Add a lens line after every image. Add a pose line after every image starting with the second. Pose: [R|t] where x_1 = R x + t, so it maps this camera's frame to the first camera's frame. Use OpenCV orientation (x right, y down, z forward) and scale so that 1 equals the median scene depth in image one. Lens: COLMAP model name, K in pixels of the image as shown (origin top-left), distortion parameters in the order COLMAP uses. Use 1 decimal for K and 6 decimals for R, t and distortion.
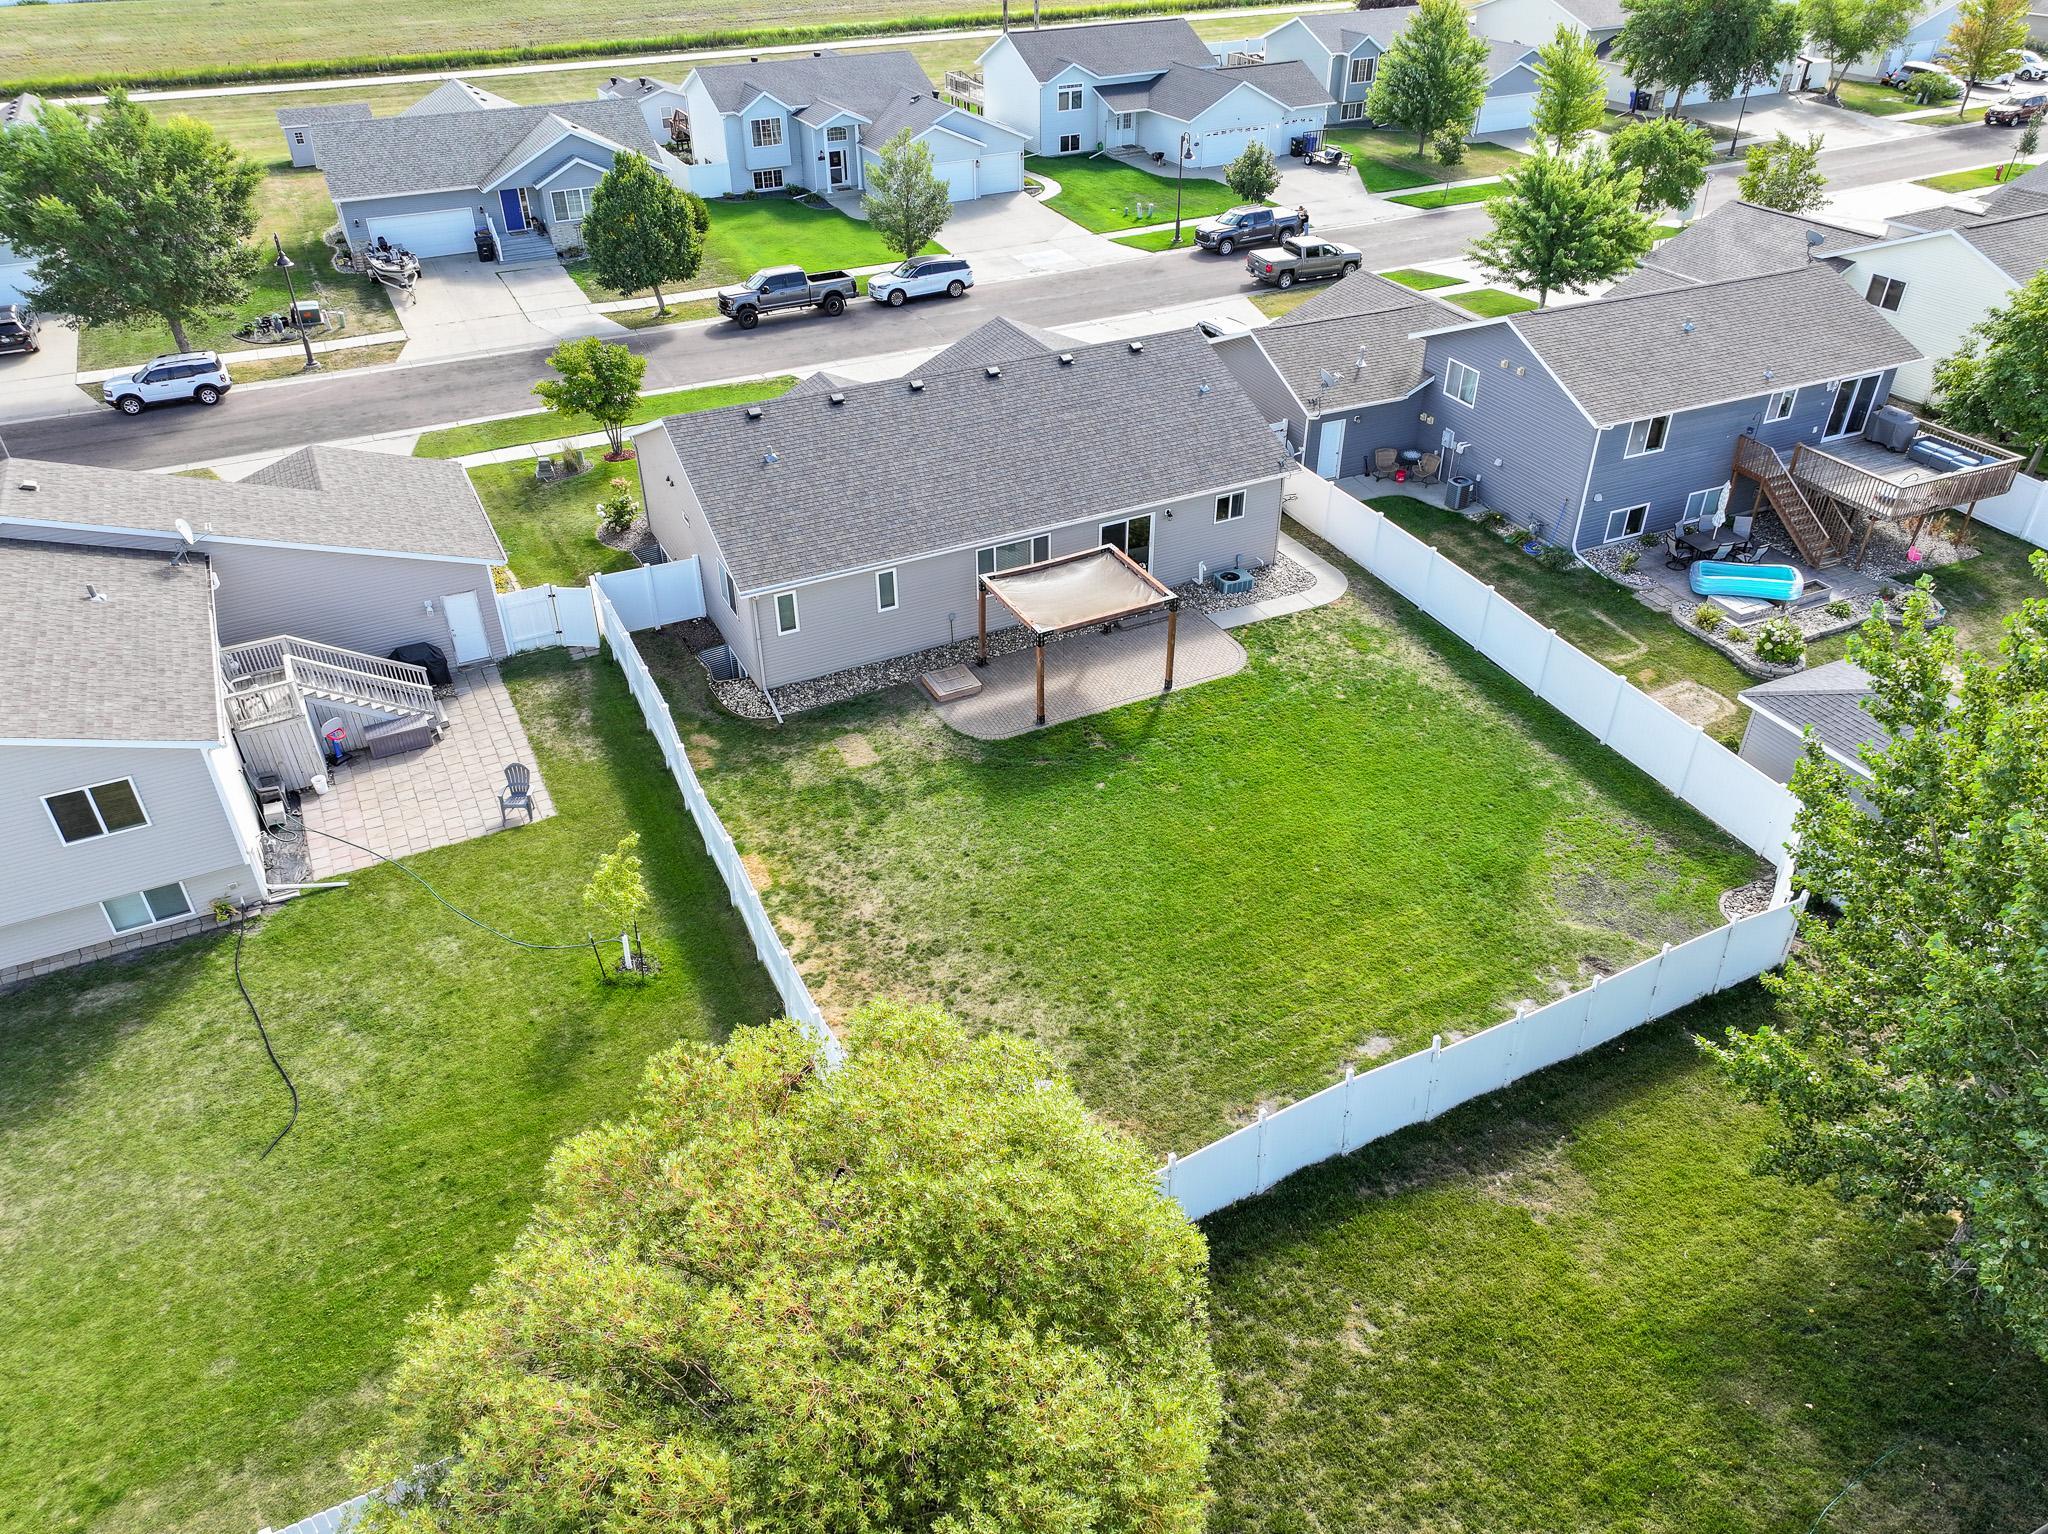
lens RADIAL K [[1432.9, 0, 1024.0], [0, 1432.9, 767.0], [0, 0, 1]] dist [0.005143, 0.002234]
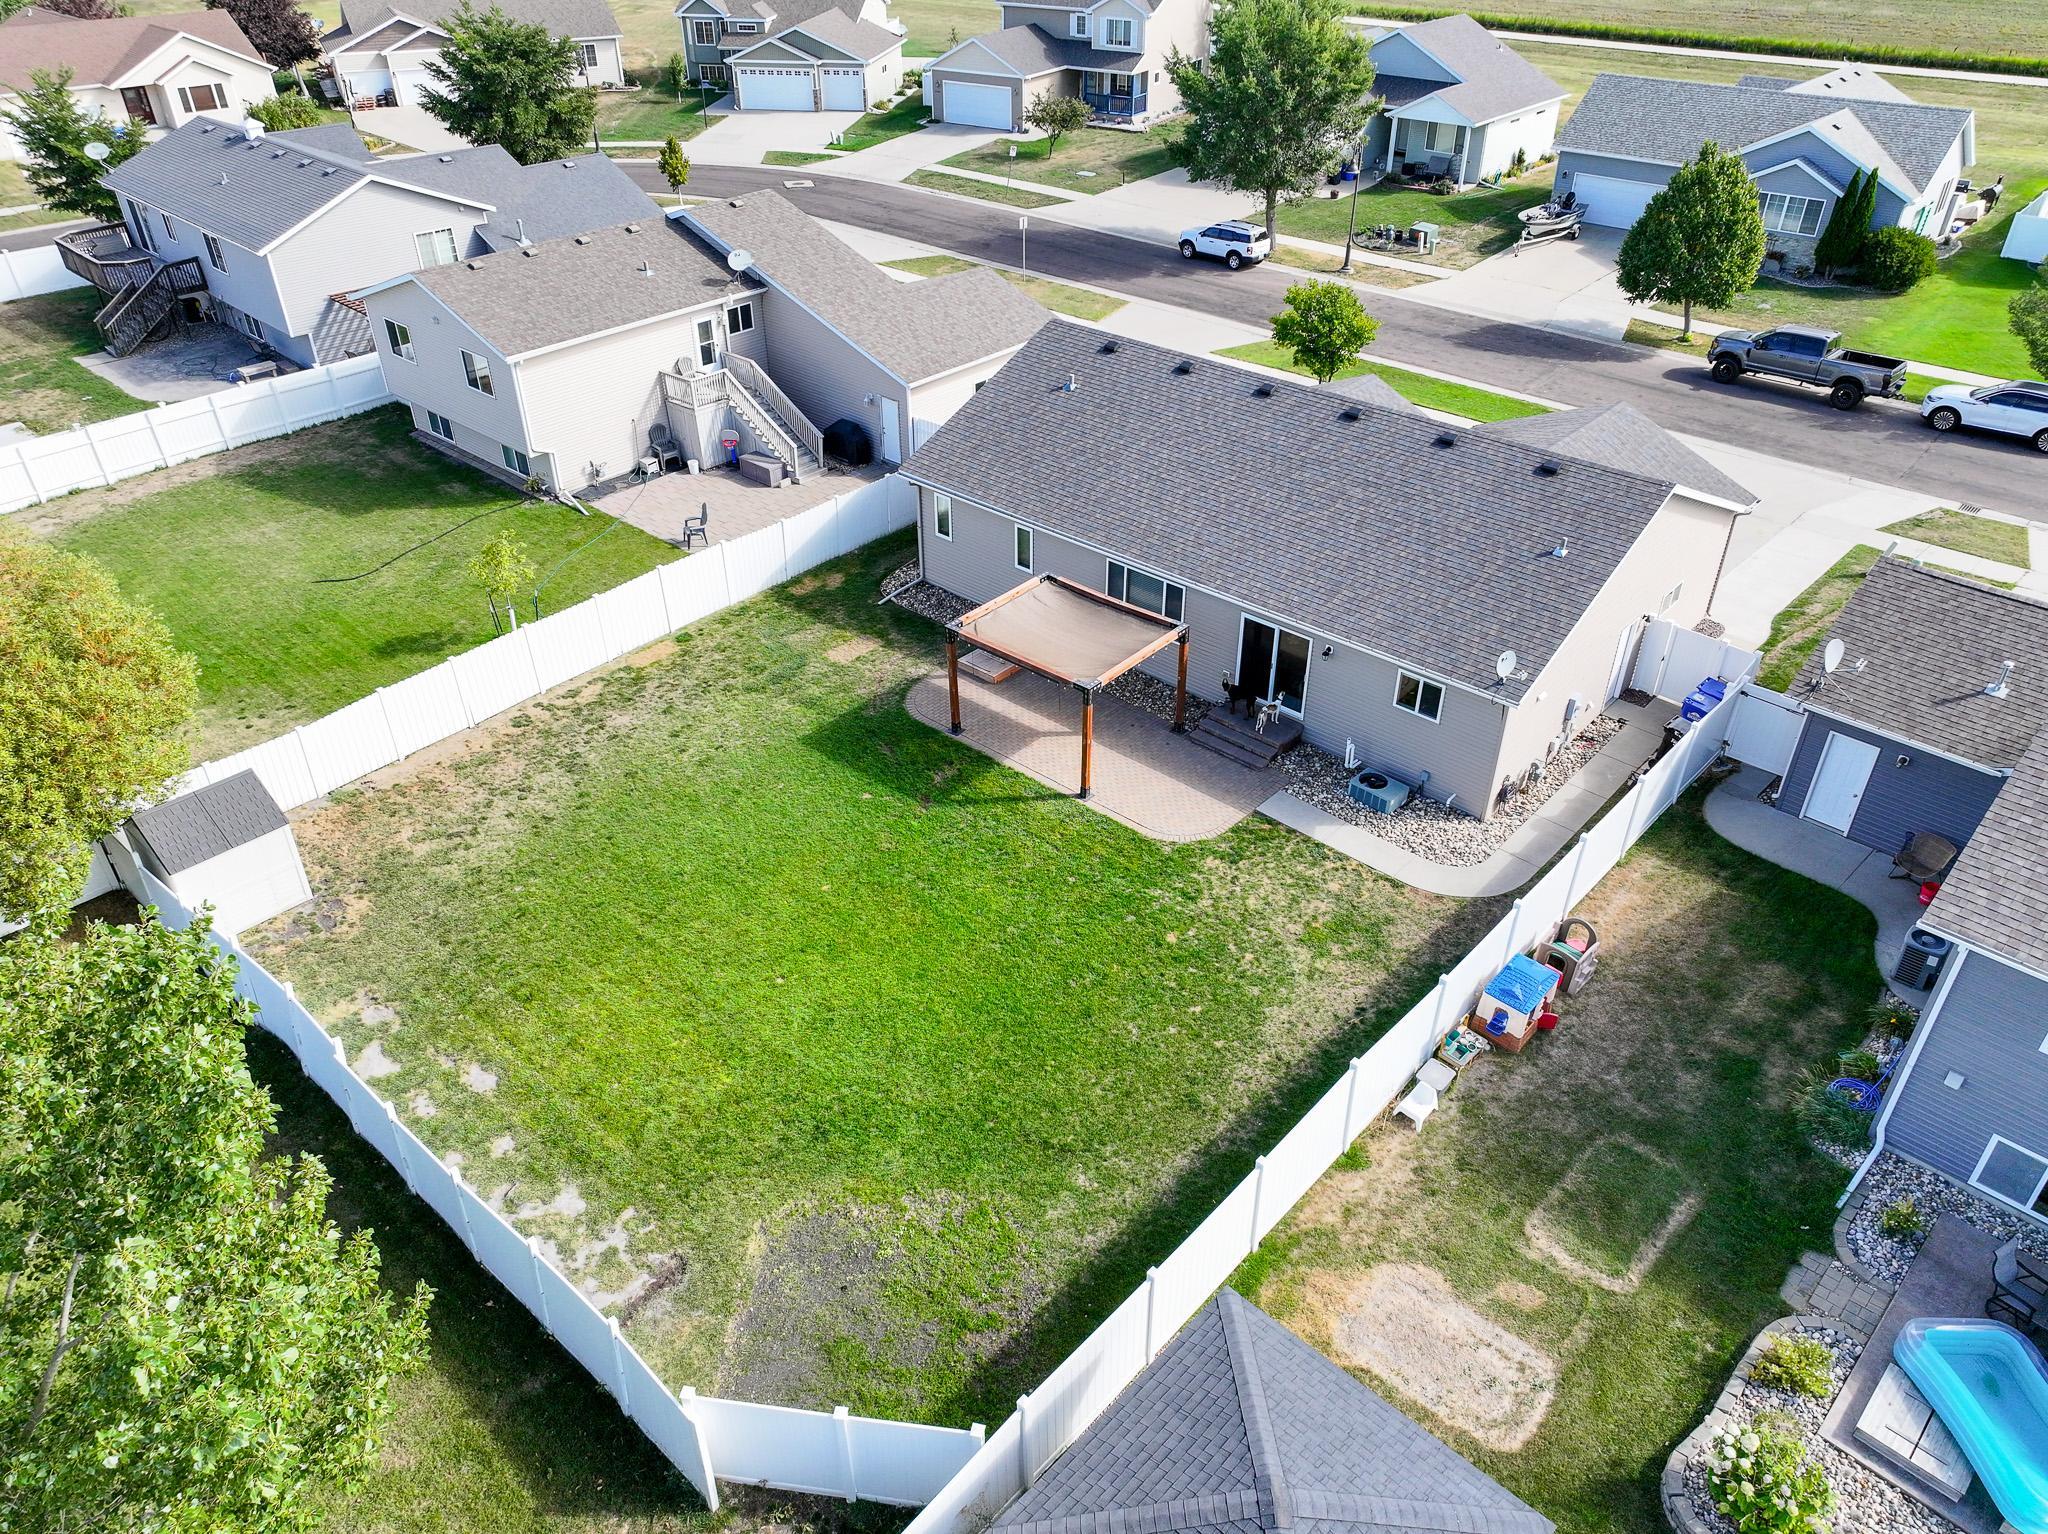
lens RADIAL K [[1432.9, 0, 1024.0], [0, 1432.9, 767.0], [0, 0, 1]] dist [0.005143, 0.002234]
pose [[0.362211, 0.528101, -0.768058, 0.666446], [-0.526408, 0.795920, 0.299009, -0.278311], [0.769219, 0.296007, 0.566287, 0.502051]]
